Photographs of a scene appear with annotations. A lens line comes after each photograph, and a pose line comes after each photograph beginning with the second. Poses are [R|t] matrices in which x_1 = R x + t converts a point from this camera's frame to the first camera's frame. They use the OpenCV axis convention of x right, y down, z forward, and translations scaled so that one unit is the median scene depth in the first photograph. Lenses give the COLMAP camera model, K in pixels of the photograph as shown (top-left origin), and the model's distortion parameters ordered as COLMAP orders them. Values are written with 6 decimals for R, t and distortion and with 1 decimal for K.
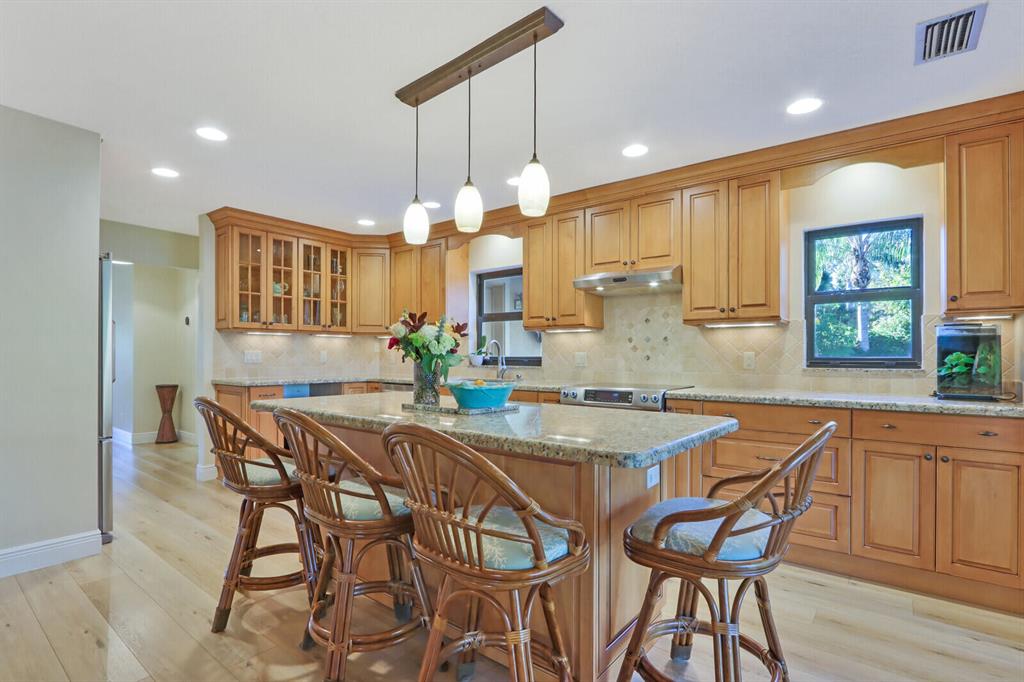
lens RADIAL K [[492.7, 0, 516.5], [0, 492.7, 355.2], [0, 0, 1]] dist [-0.017058, 0.001632]
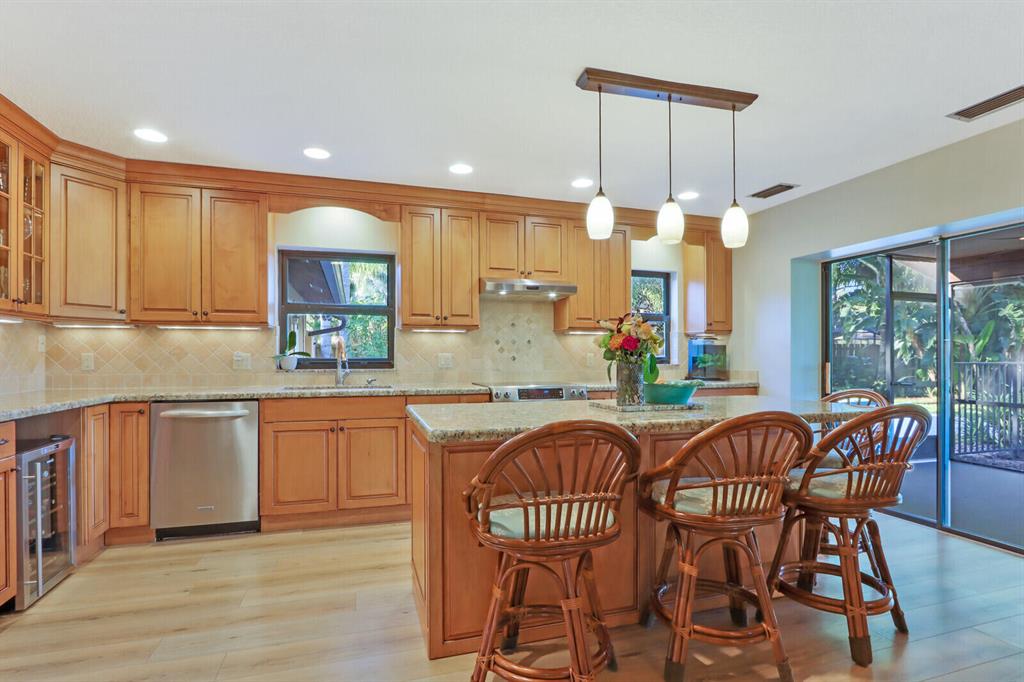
lens RADIAL K [[492.7, 0, 499.7], [0, 492.7, 355.6], [0, 0, 1]] dist [-0.017058, 0.001632]
pose [[0.579494, -0.000956, 0.814976, -0.640551], [0.002391, 0.999997, -0.000527, -0.000373], [-0.814973, 0.002254, 0.579495, 0.362521]]
